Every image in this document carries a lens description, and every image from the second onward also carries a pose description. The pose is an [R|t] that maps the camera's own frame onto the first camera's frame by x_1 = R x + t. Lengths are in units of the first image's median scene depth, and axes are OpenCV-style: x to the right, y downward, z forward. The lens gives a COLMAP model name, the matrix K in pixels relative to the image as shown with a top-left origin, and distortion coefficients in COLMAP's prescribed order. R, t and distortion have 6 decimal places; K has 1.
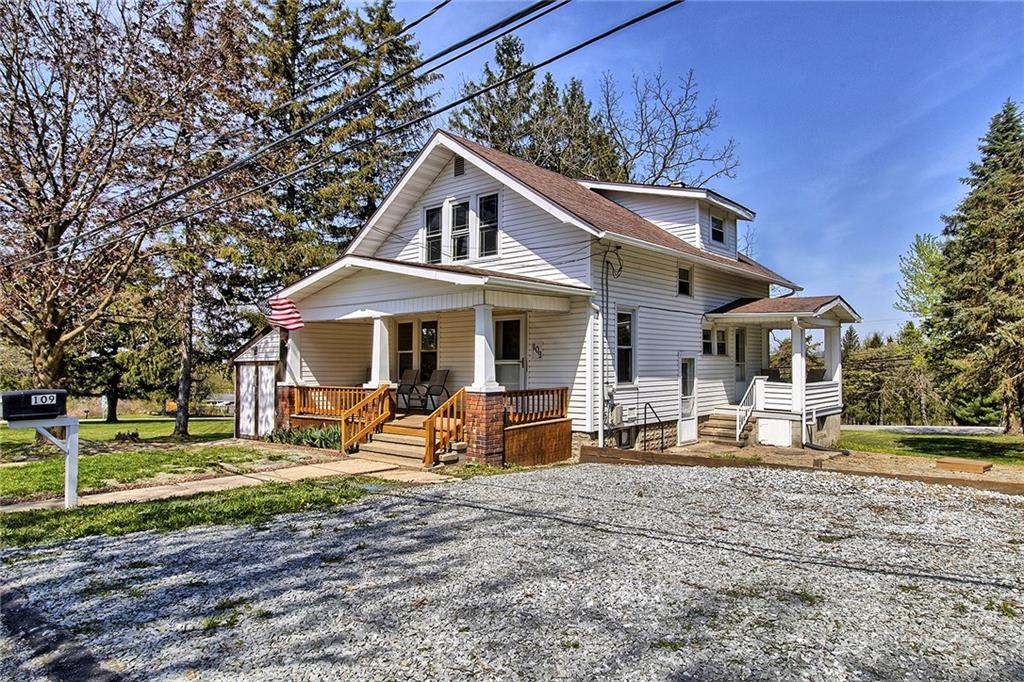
lens RADIAL K [[622.1, 0, 515.7], [0, 622.1, 339.2], [0, 0, 1]] dist [0.005137, 0.000136]
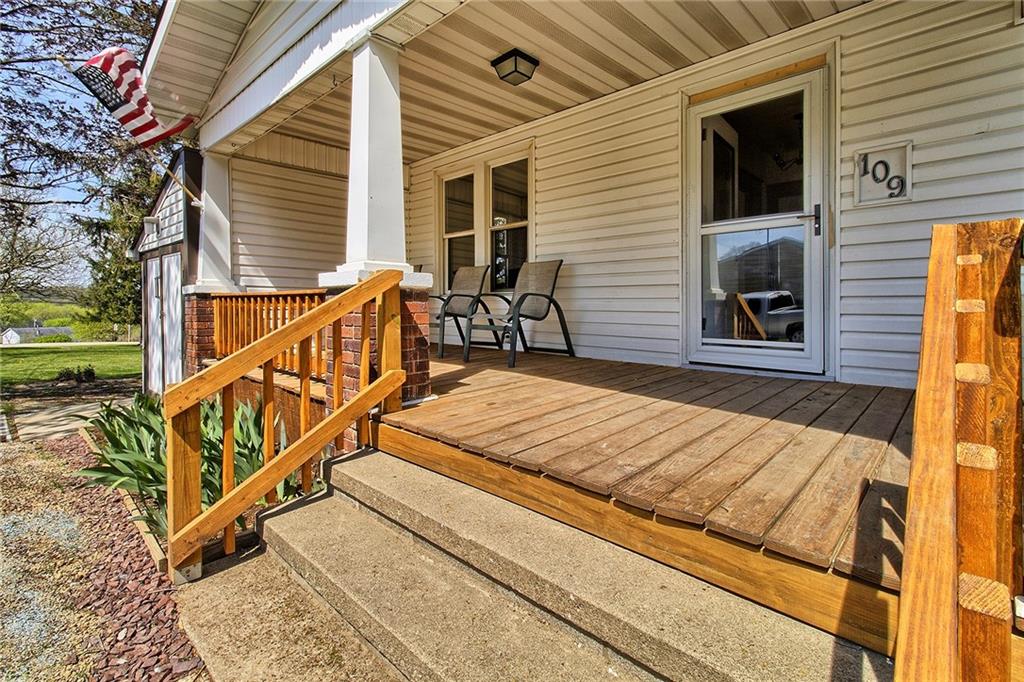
lens RADIAL K [[472.7, 0, 522.9], [0, 472.7, 304.5], [0, 0, 1]] dist [0.002090, 0.000180]
pose [[0.999158, 0.005704, -0.040618, -0.132992], [-0.003859, 0.998964, 0.045351, 0.072270], [0.040834, -0.045156, 0.998145, 0.744165]]
